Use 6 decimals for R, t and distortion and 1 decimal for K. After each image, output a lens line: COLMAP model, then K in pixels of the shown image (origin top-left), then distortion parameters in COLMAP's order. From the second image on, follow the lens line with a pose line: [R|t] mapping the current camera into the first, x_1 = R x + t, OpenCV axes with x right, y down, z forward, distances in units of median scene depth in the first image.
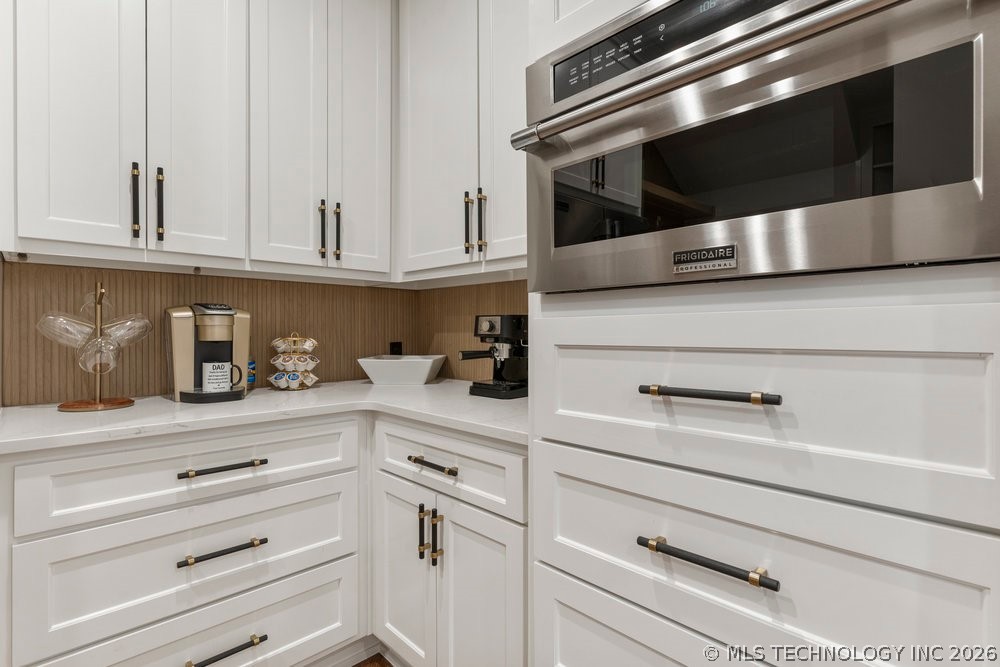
lens RADIAL K [[480.9, 0, 500.0], [0, 480.9, 333.5], [0, 0, 1]] dist [0.002084, 0.000075]
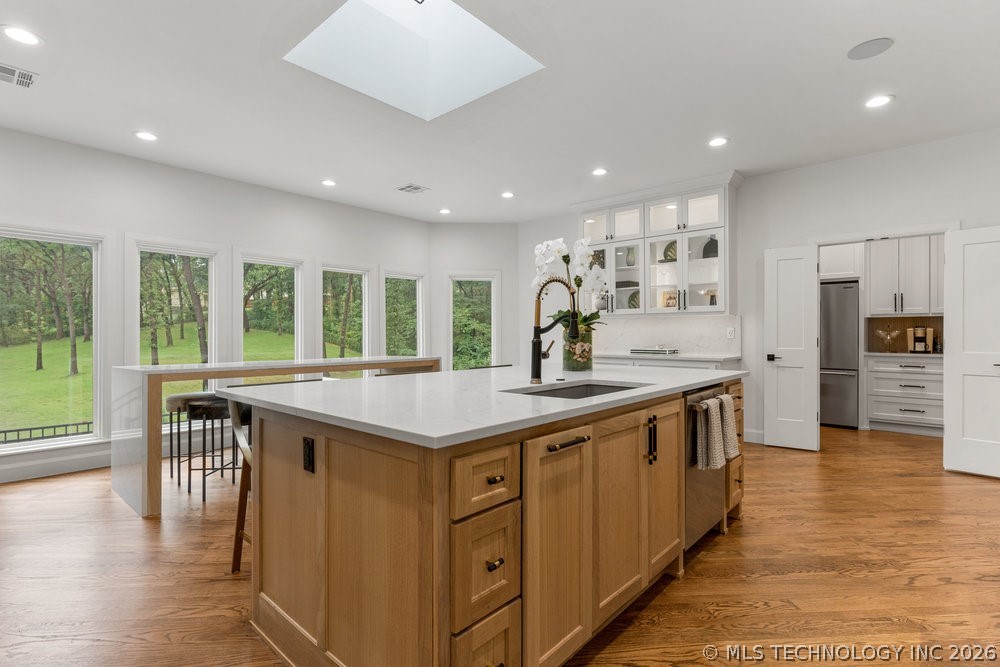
lens RADIAL K [[480.9, 0, 500.0], [0, 480.9, 333.5], [0, 0, 1]] dist [0.002084, 0.000075]
pose [[0.072157, -0.001176, -0.997393, 2.818680], [-0.004240, 0.999990, -0.001486, 0.011319], [0.997384, 0.004336, 0.072151, -2.424989]]
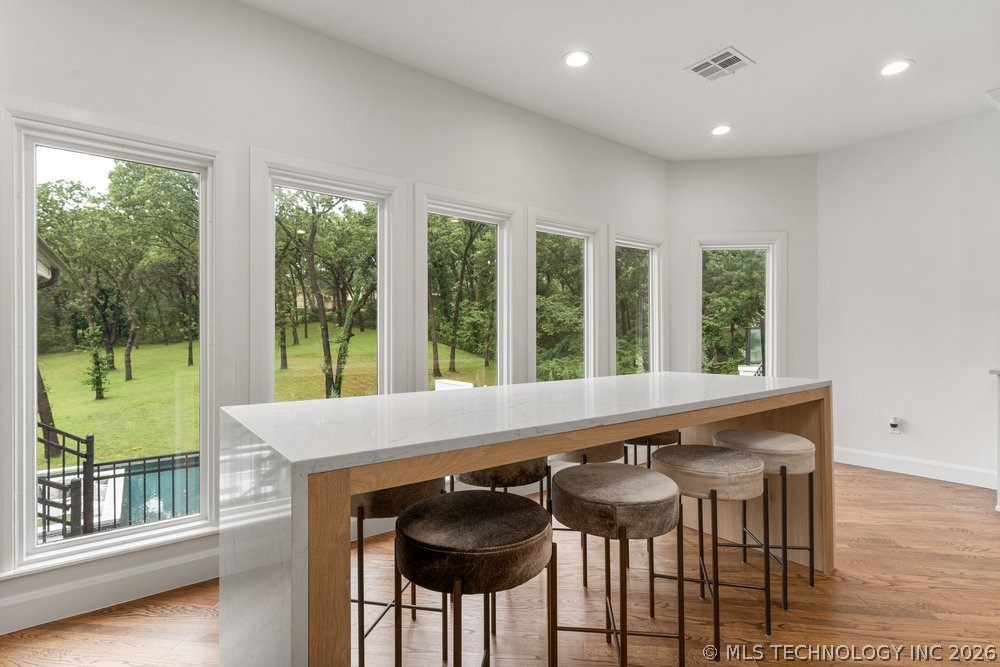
lens RADIAL K [[485.8, 0, 502.2], [0, 485.8, 332.2], [0, 0, 1]] dist [0.001600, 0.000215]
pose [[-0.125029, -0.003222, -0.992148, 1.323312], [-0.005133, 0.999983, -0.002601, 0.018763], [0.992140, 0.004767, -0.125043, -3.395205]]
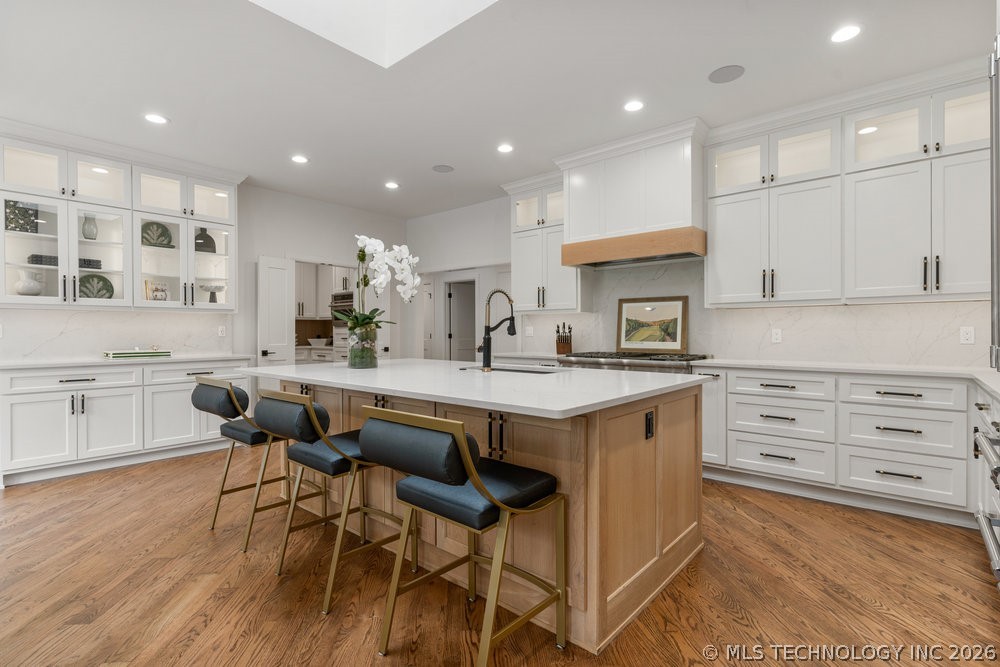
lens RADIAL K [[475.9, 0, 500.0], [0, 475.9, 333.5], [0, 0, 1]] dist [0.000369, 0.000458]
pose [[0.996092, -0.002572, 0.088285, 1.239632], [0.002576, 0.999997, 0.000064, 0.015936], [-0.088285, 0.000164, 0.996095, -4.032983]]
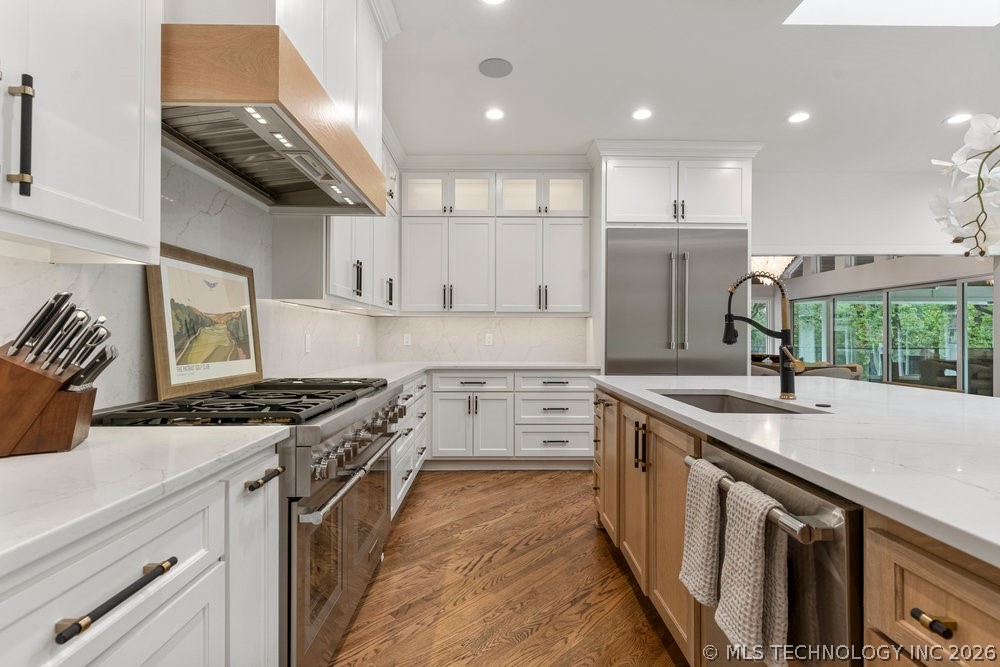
lens RADIAL K [[480.9, 0, 500.0], [0, 480.9, 333.5], [0, 0, 1]] dist [0.002084, 0.000075]
pose [[-0.728036, 0.000880, 0.685539, 1.040065], [-0.001922, 0.999993, -0.003325, -0.002002], [-0.685537, -0.003738, -0.728029, -0.815193]]
